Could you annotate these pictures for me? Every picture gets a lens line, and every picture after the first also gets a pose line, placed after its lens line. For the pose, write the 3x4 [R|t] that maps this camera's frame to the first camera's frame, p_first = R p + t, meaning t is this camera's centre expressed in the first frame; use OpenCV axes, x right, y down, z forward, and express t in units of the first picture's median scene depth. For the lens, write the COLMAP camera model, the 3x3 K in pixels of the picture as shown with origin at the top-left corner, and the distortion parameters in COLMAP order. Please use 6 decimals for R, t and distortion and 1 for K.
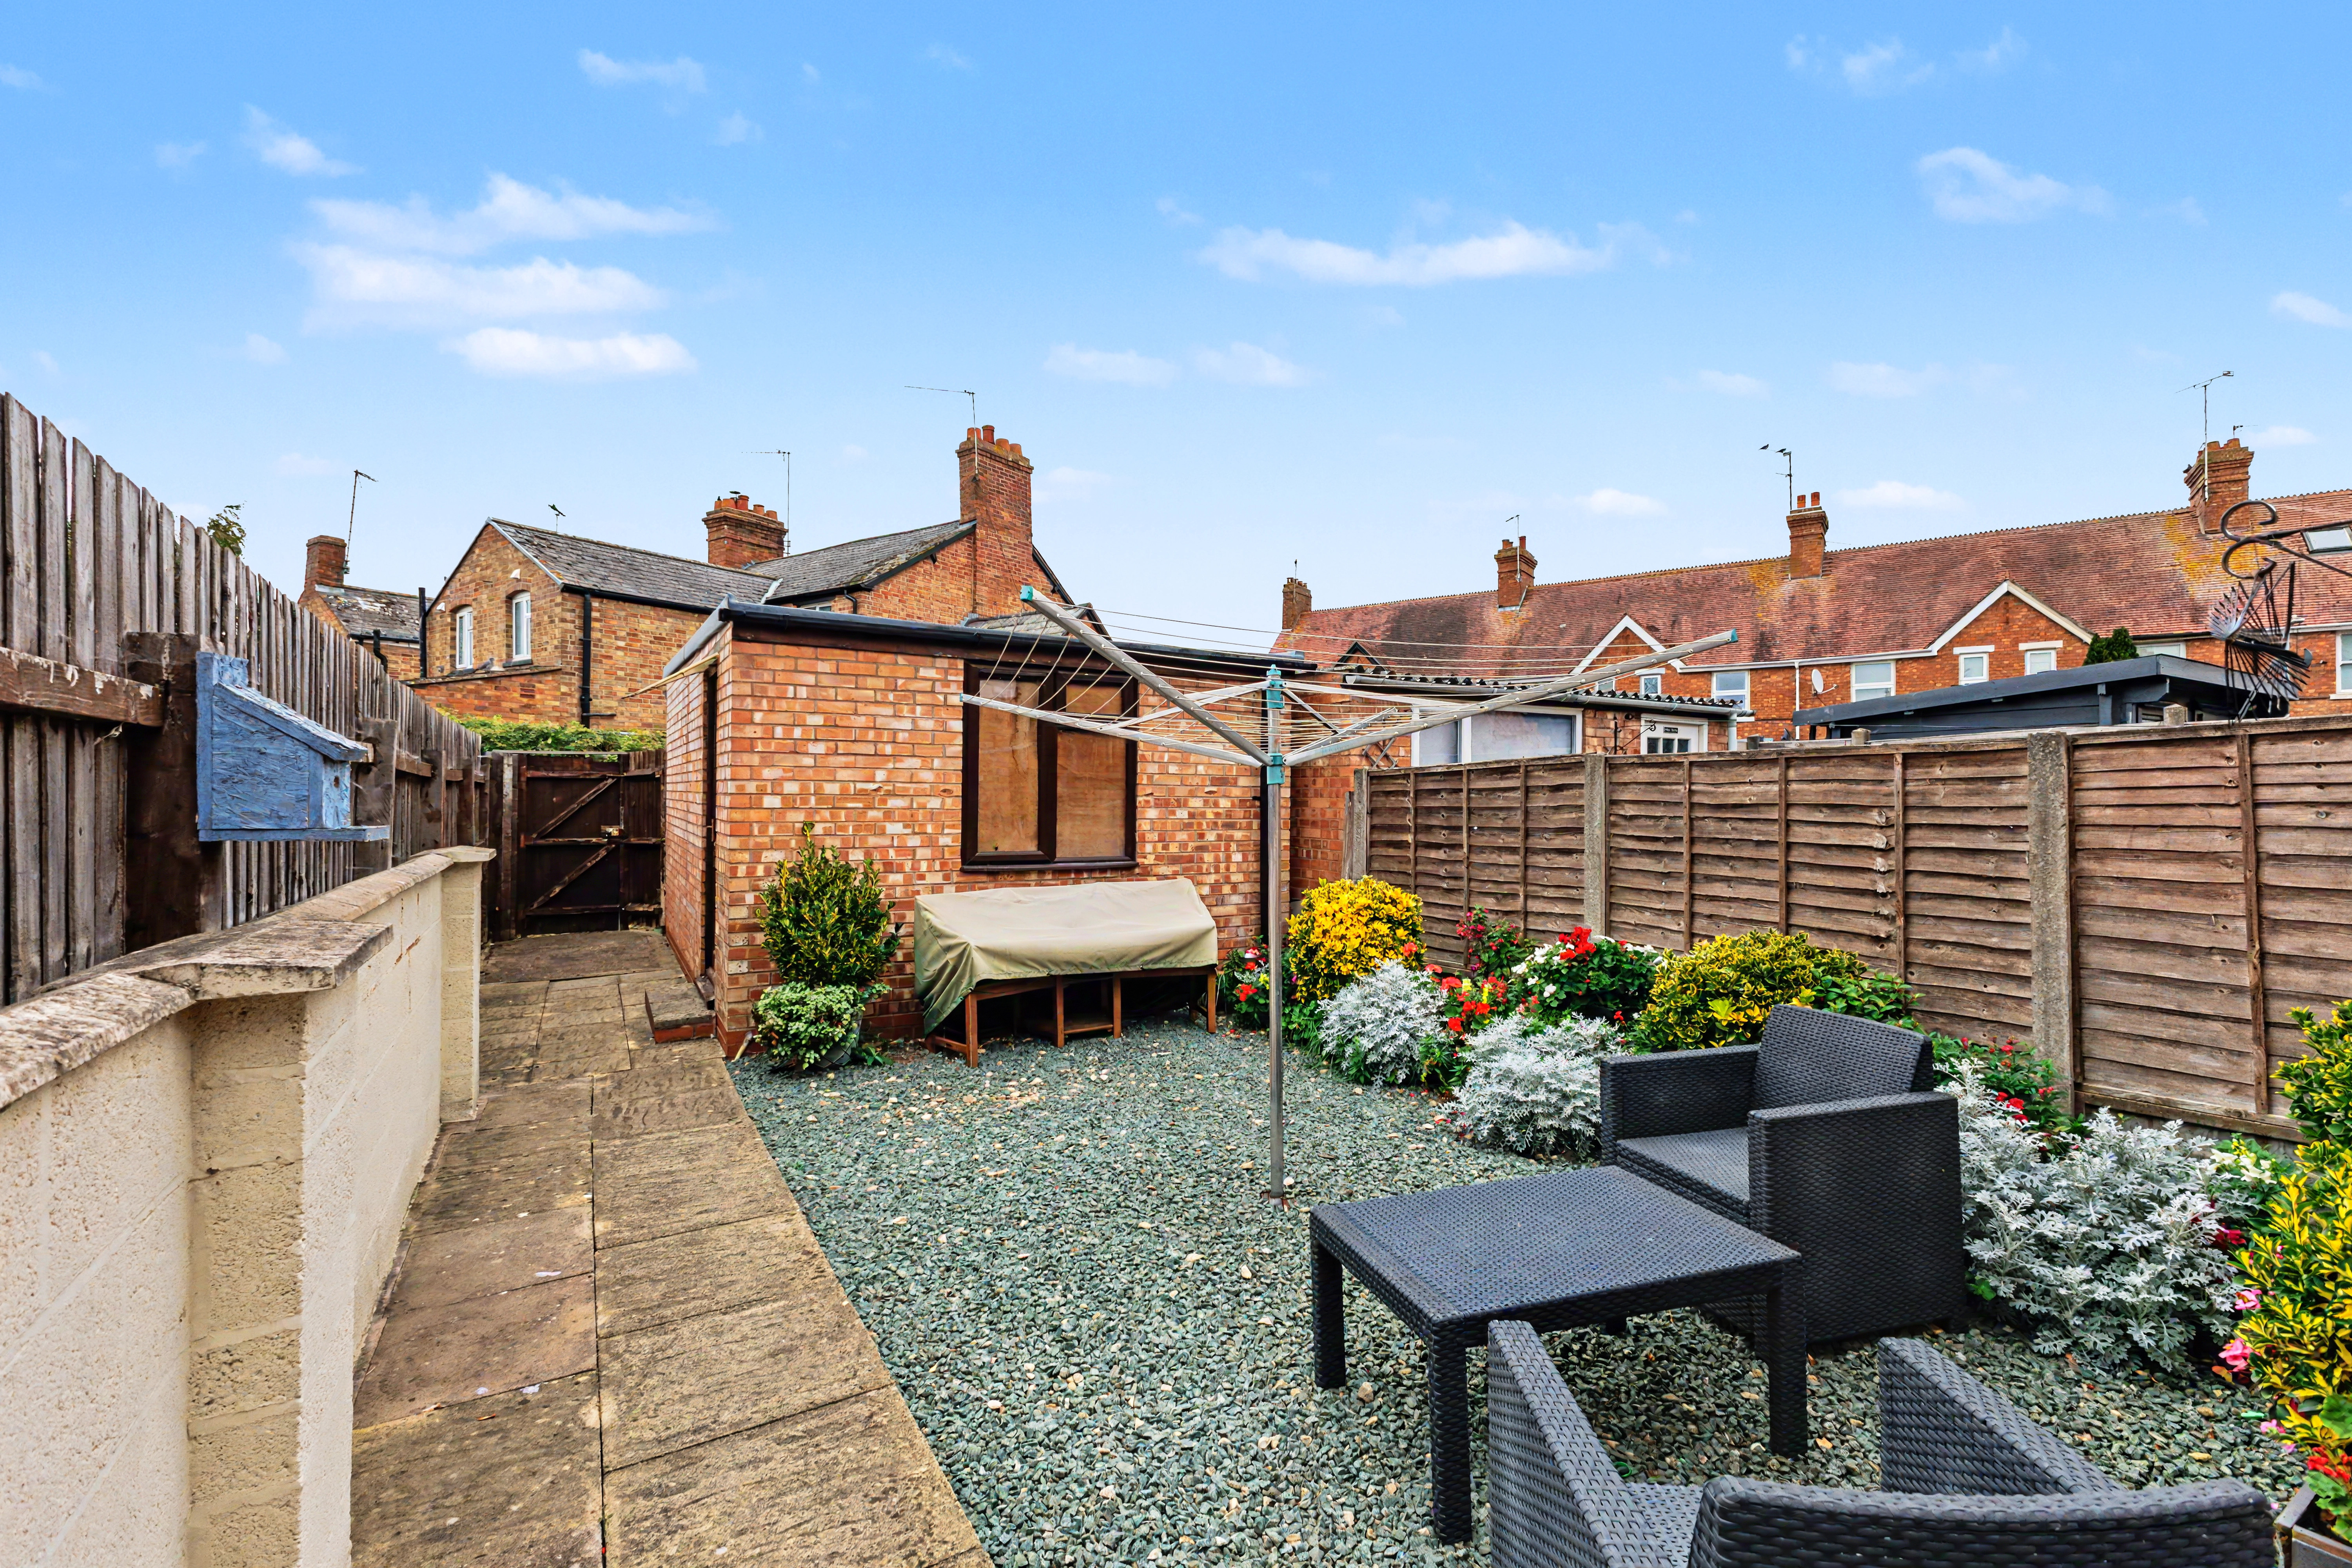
lens RADIAL K [[1039.5, 0, 1165.4], [0, 1039.5, 788.1], [0, 0, 1]] dist [0.013538, -0.002404]
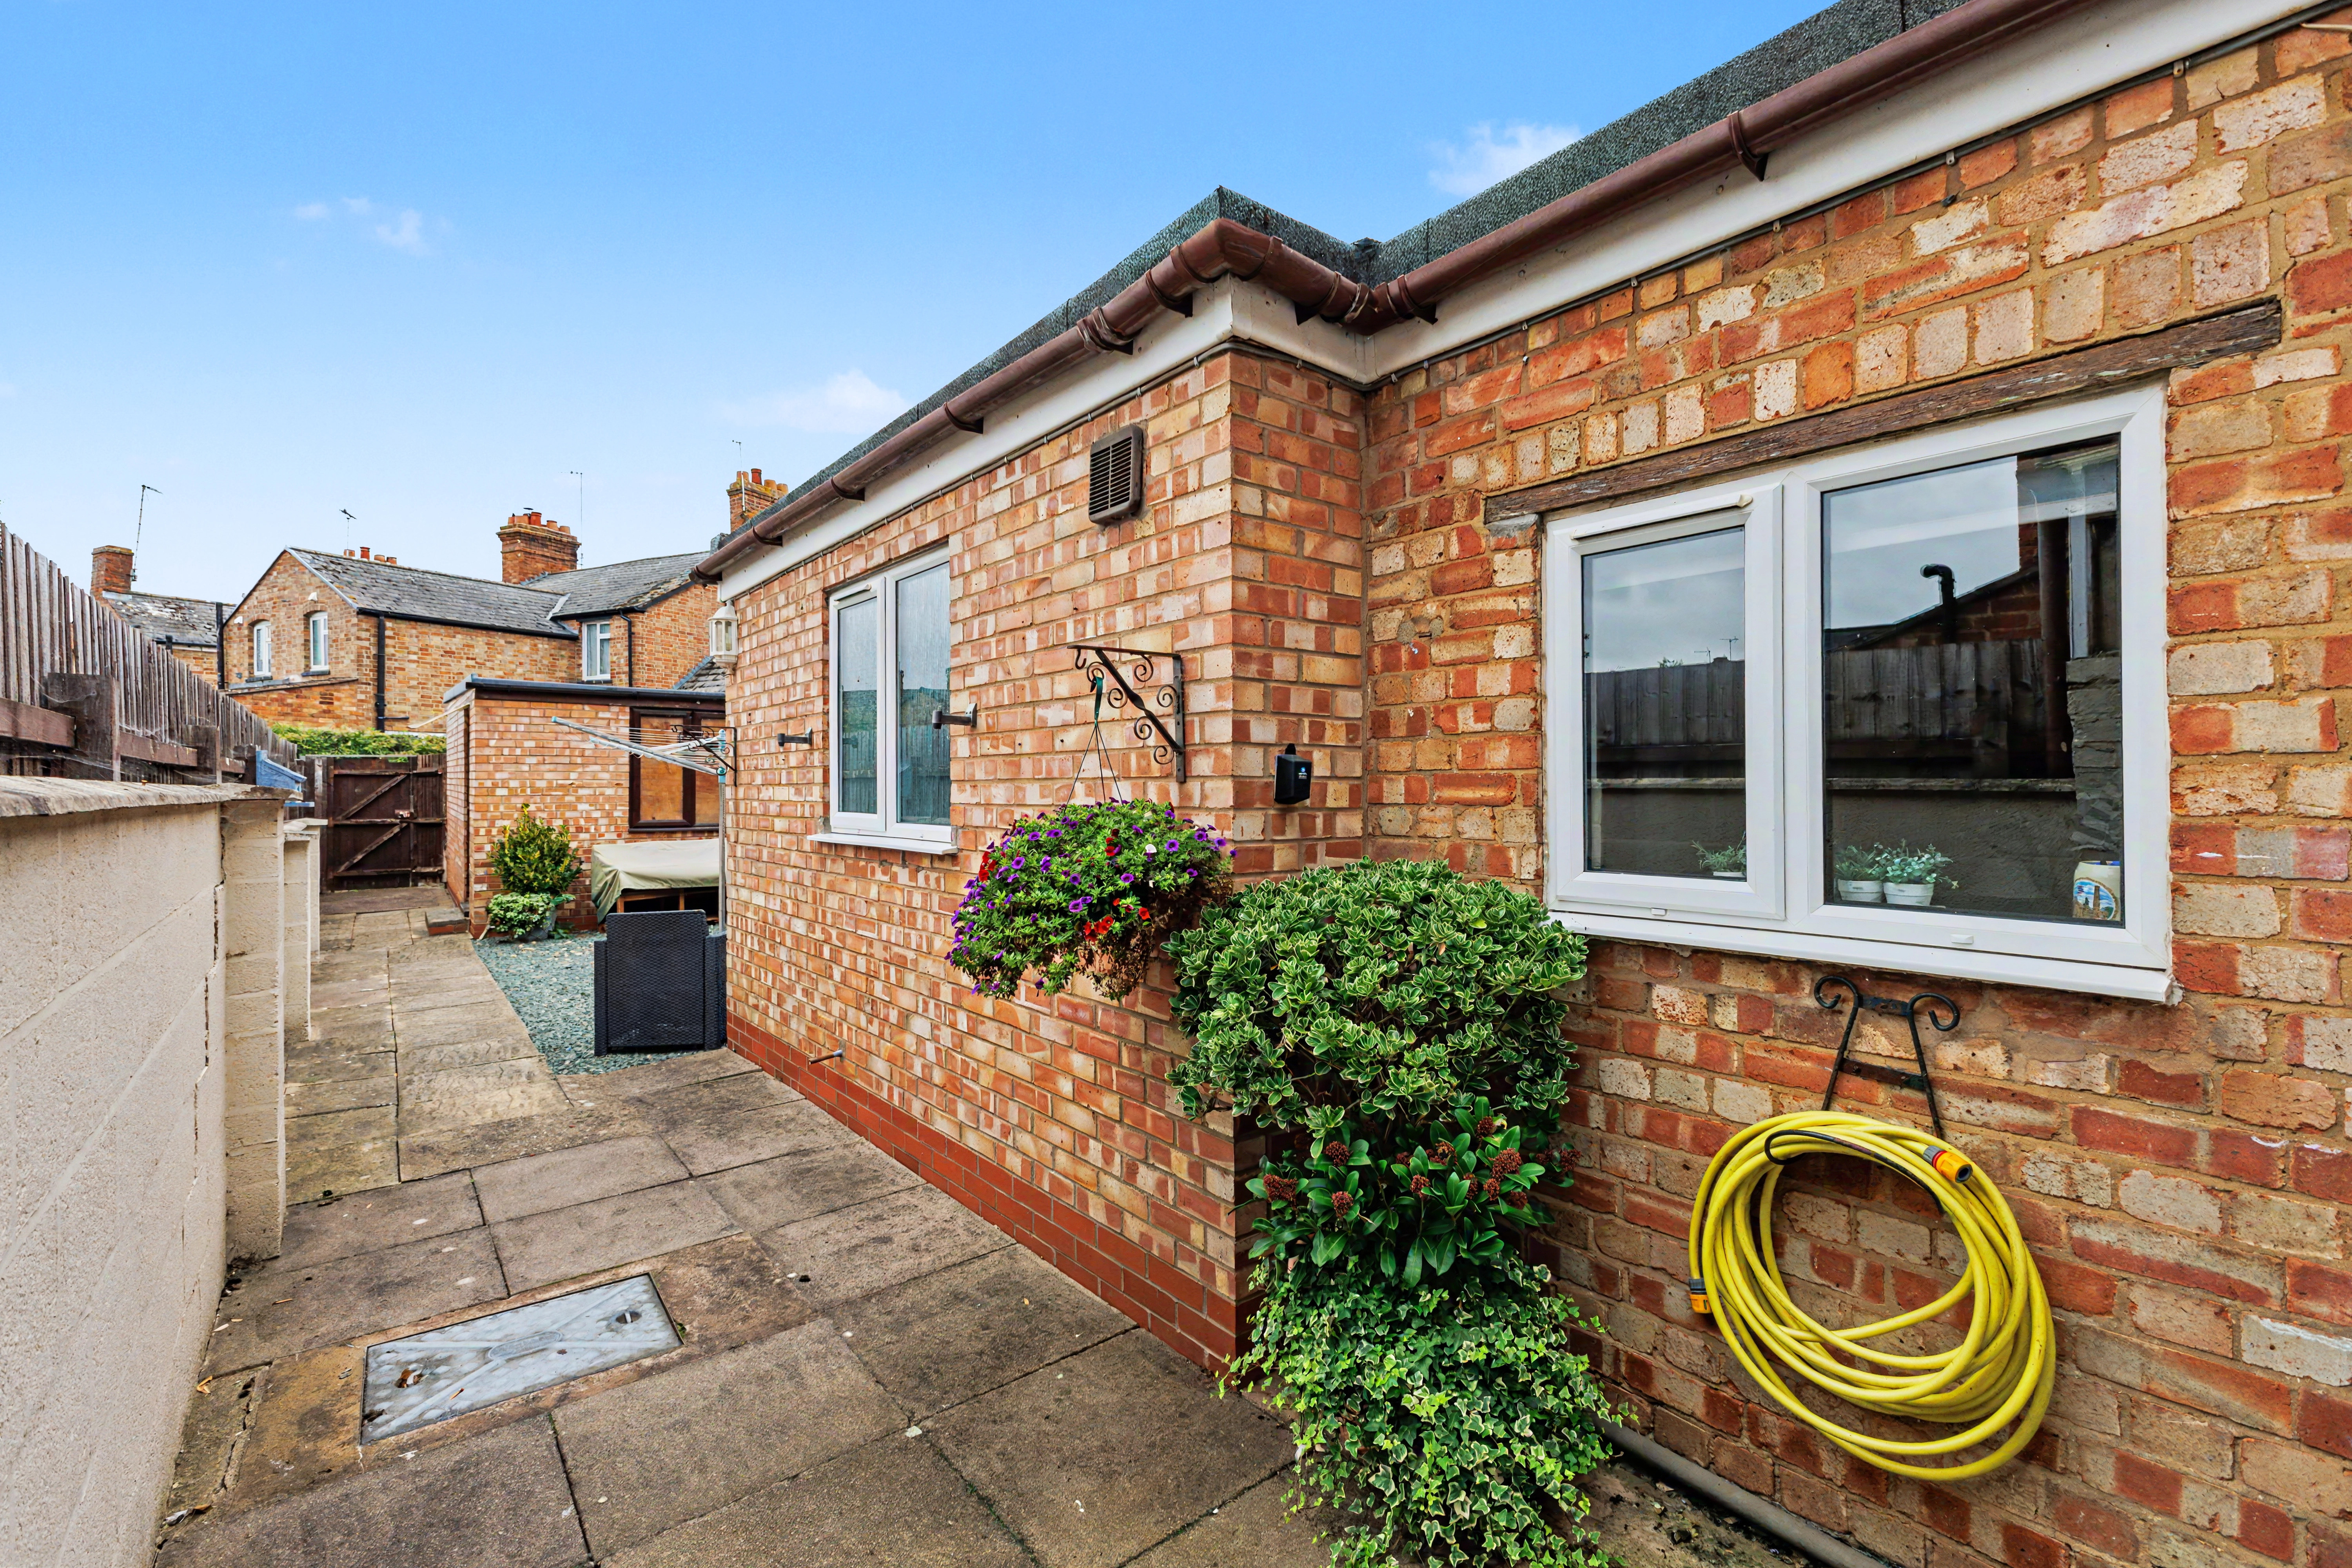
lens RADIAL K [[1039.5, 0, 1171.3], [0, 1039.5, 779.5], [0, 0, 1]] dist [0.013538, -0.002404]
pose [[0.990186, -0.005743, 0.139634, 0.275345], [0.004849, 0.999966, 0.006741, -0.007739], [-0.139668, -0.005998, 0.990180, -0.499274]]
